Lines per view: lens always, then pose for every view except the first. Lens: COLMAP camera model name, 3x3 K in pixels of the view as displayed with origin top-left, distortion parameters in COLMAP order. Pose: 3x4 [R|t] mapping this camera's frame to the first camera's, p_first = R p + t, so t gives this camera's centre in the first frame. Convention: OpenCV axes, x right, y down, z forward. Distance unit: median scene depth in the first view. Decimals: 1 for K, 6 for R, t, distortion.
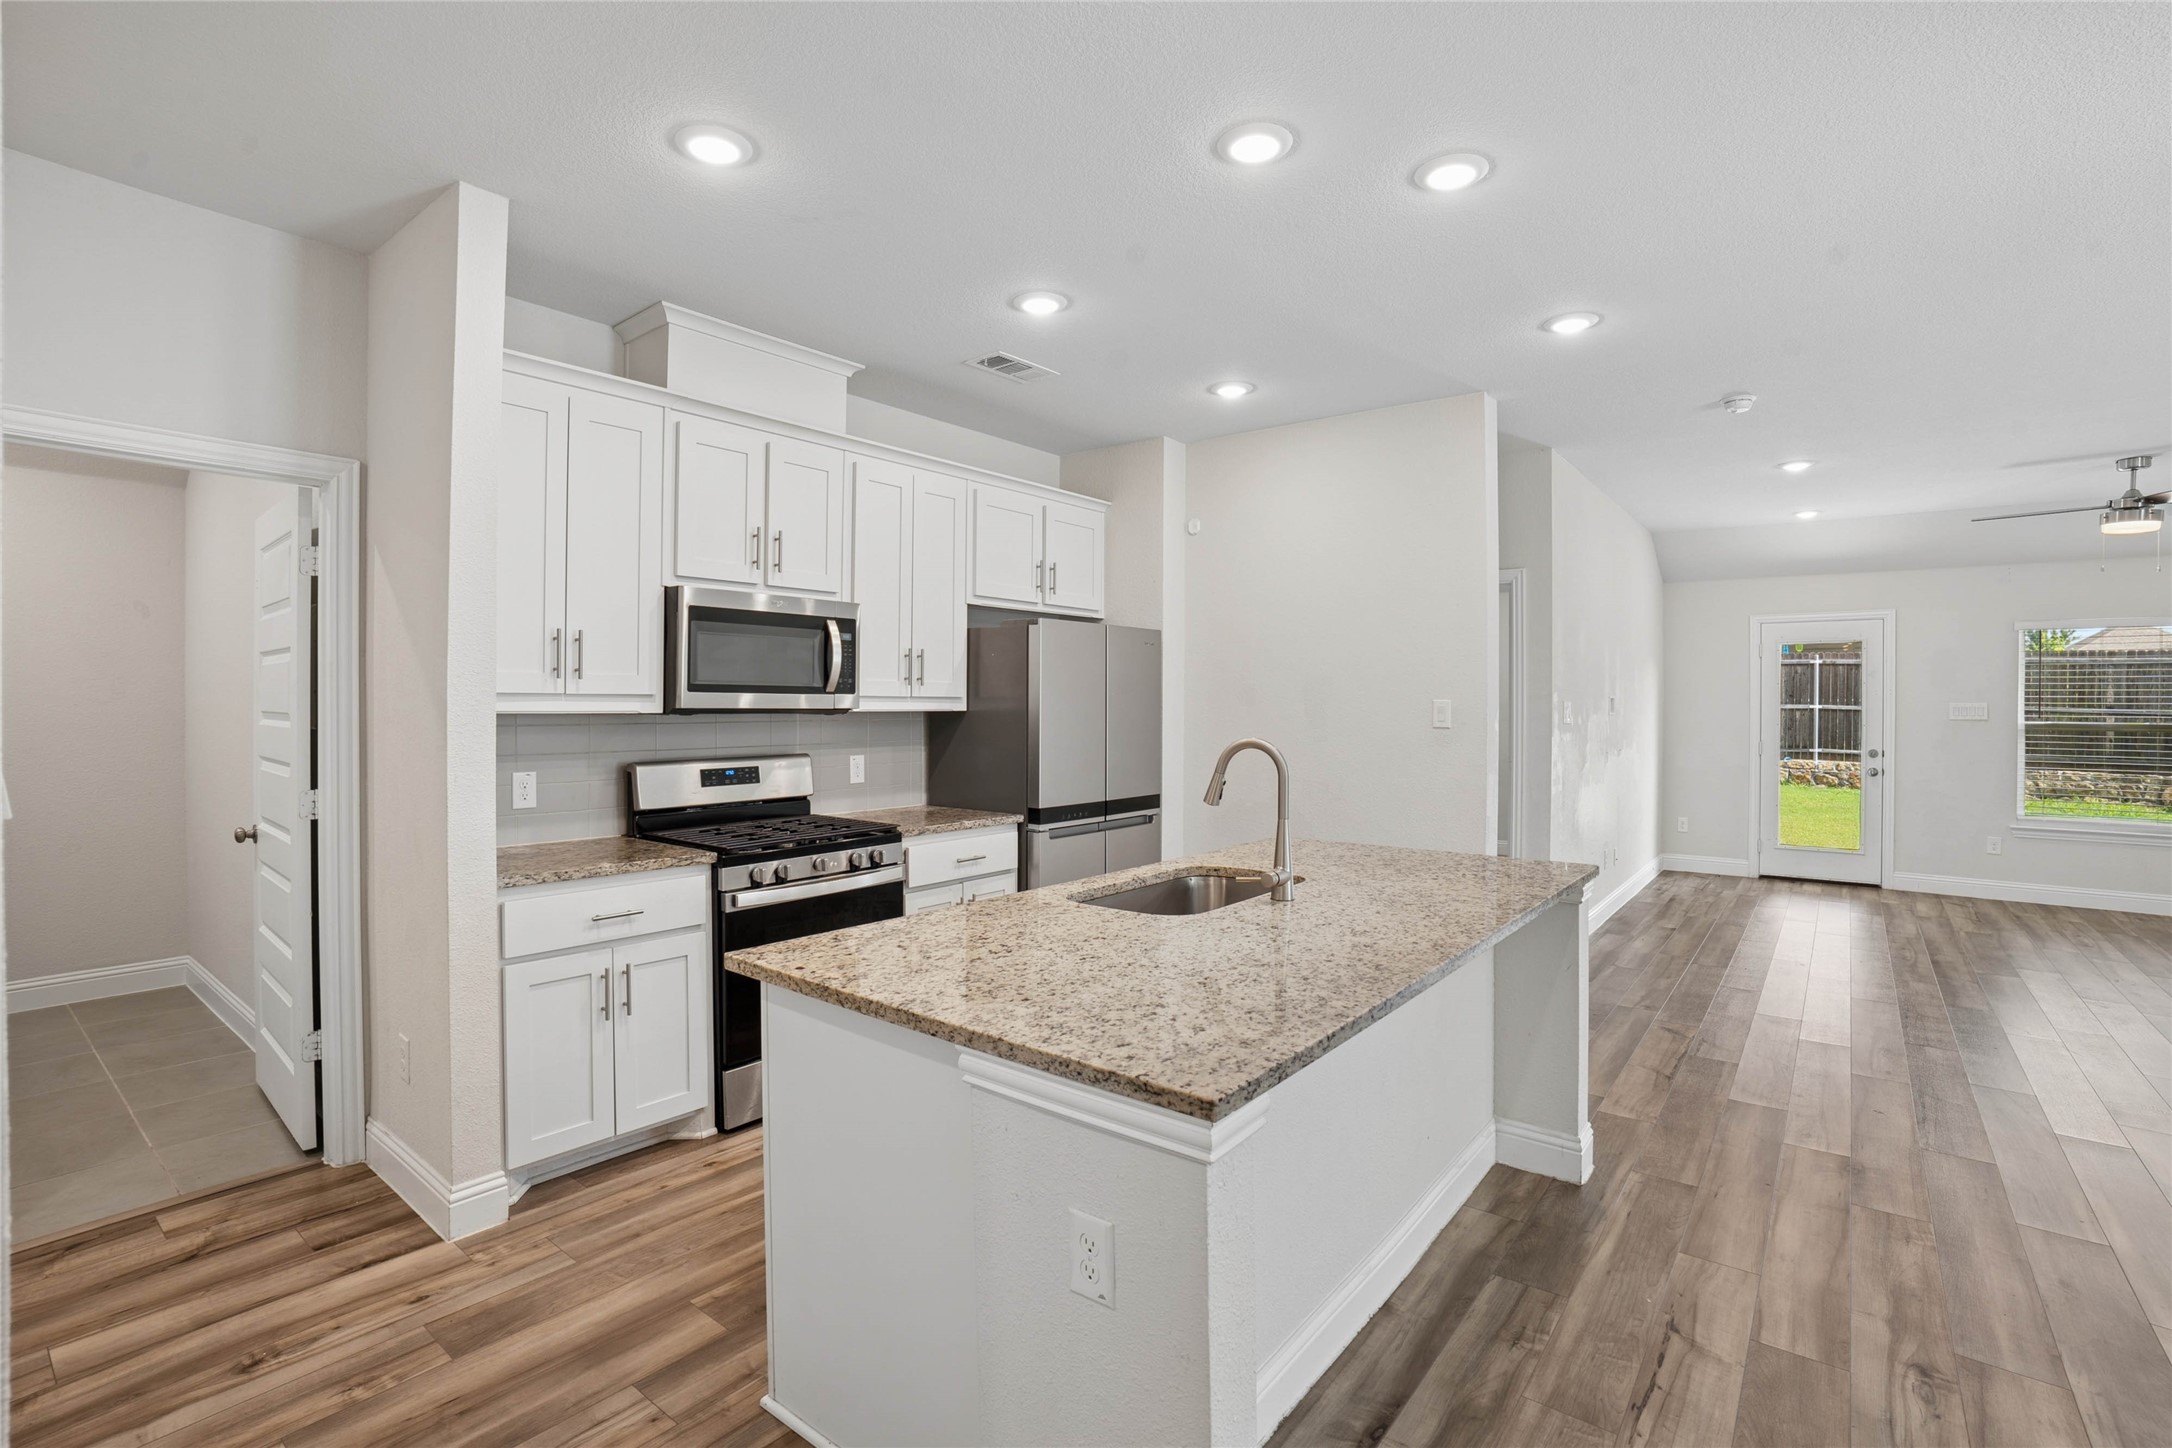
lens RADIAL K [[1017.3, 0, 1084.3], [0, 1017.3, 692.0], [0, 0, 1]] dist [-0.085696, 0.033358]
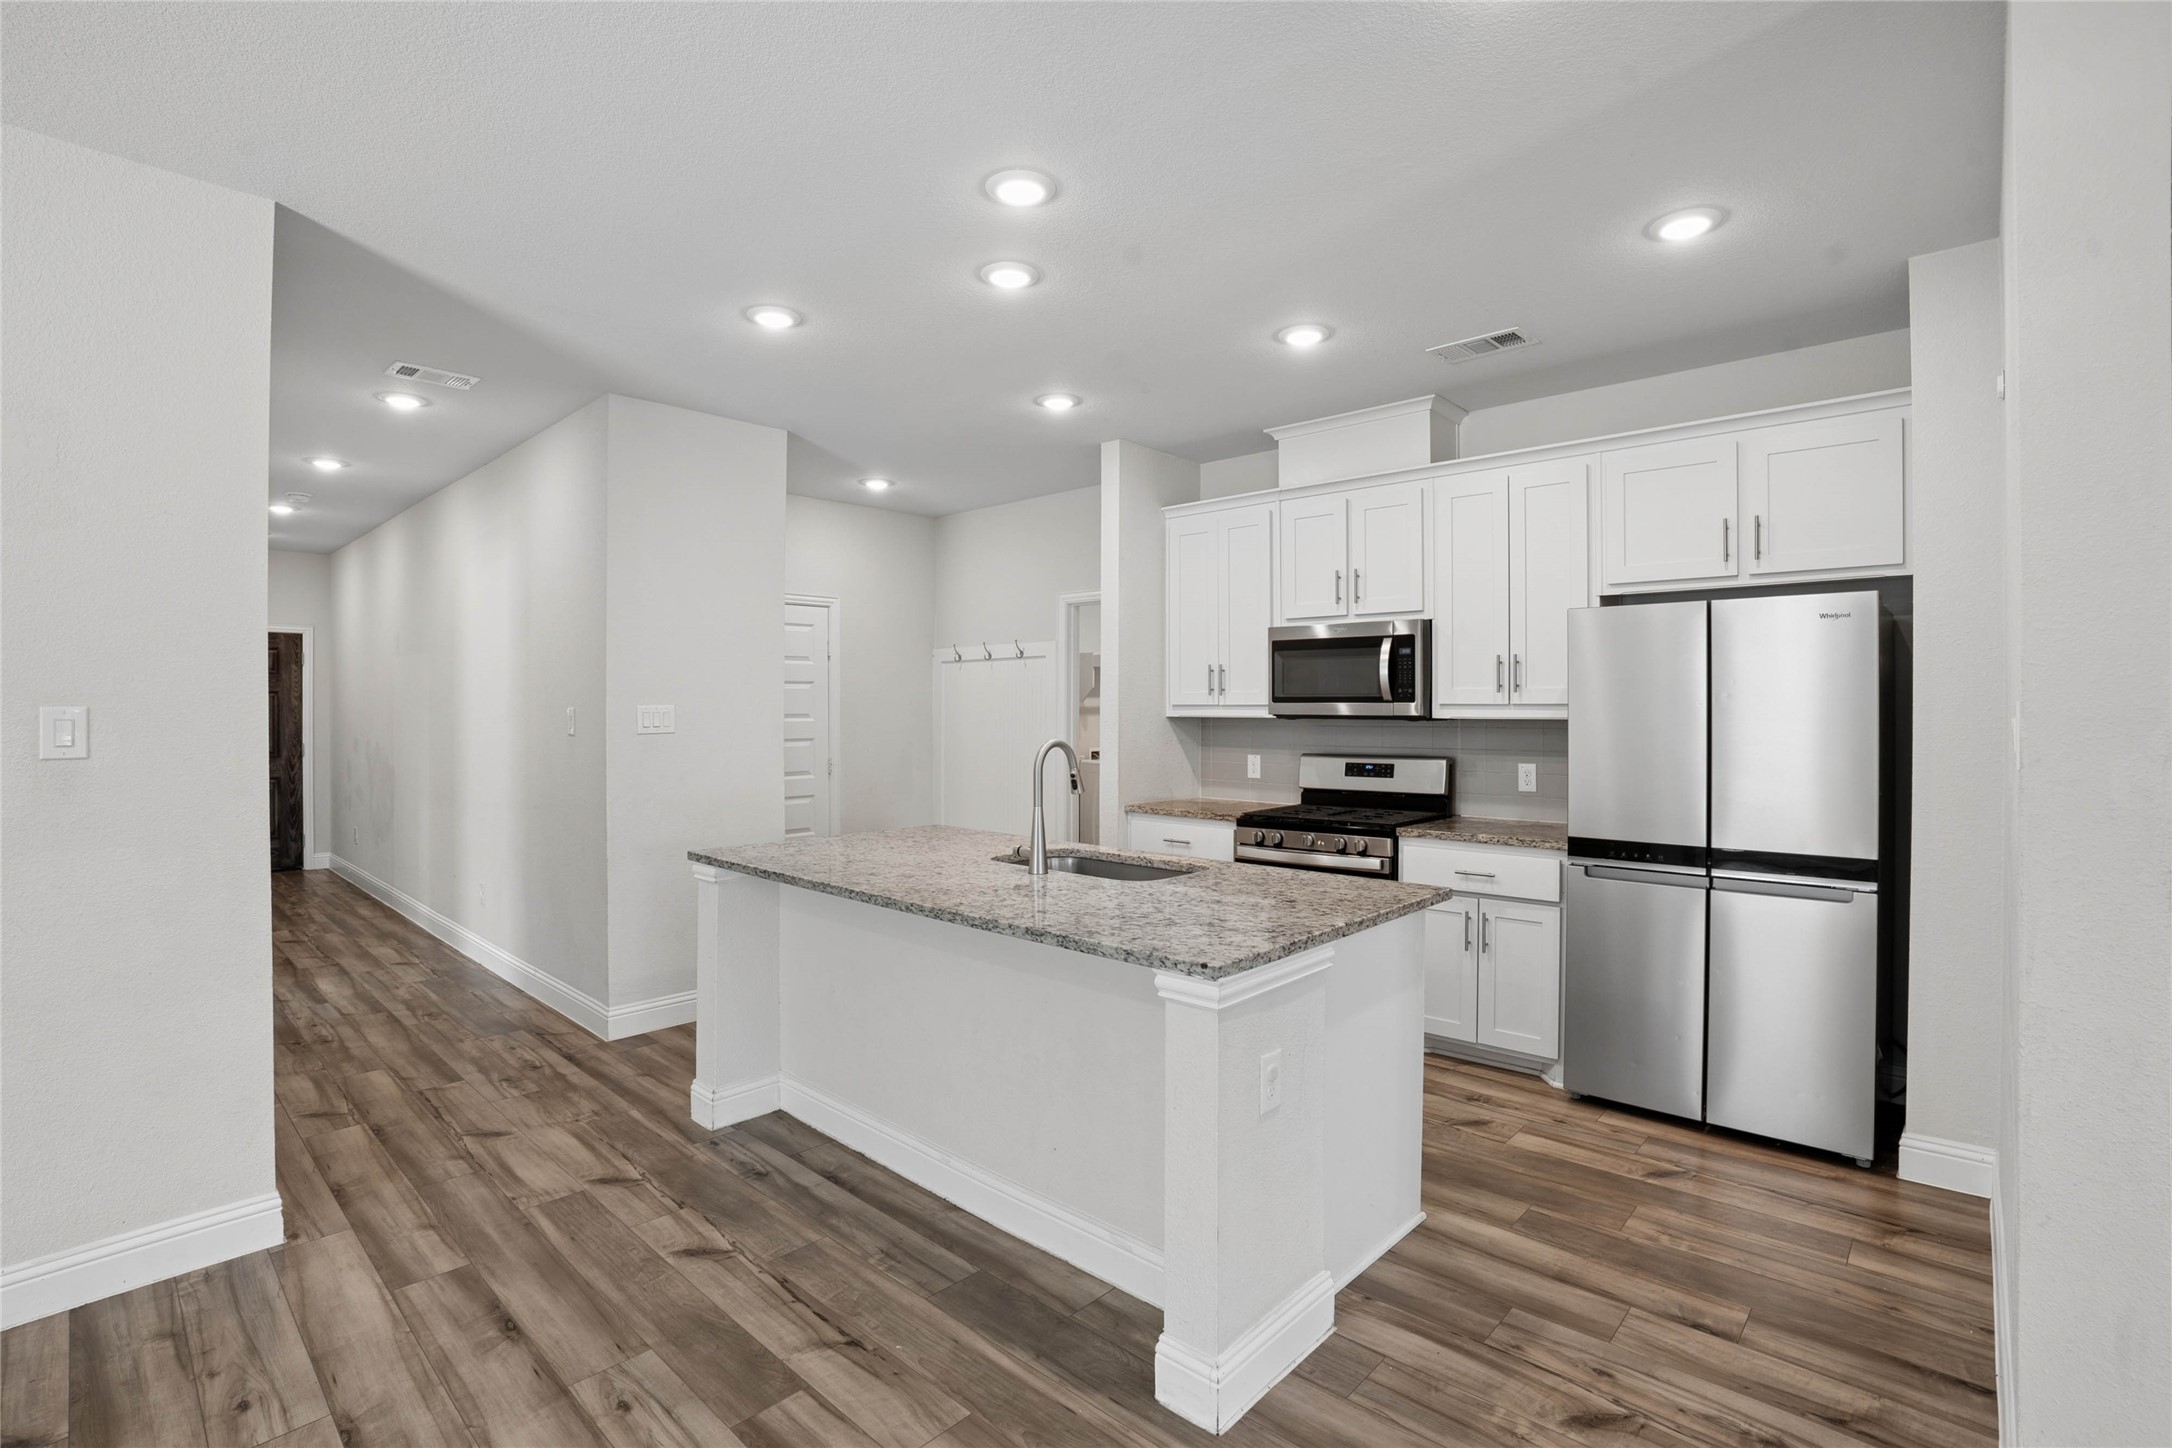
lens RADIAL K [[1017.3, 0, 1084.3], [0, 1017.3, 692.0], [0, 0, 1]] dist [-0.085696, 0.033358]
pose [[-0.094309, -0.019732, -0.995347, 1.013959], [0.008858, 0.999747, -0.020658, 0.011603], [0.995504, -0.010766, -0.094111, 0.850844]]
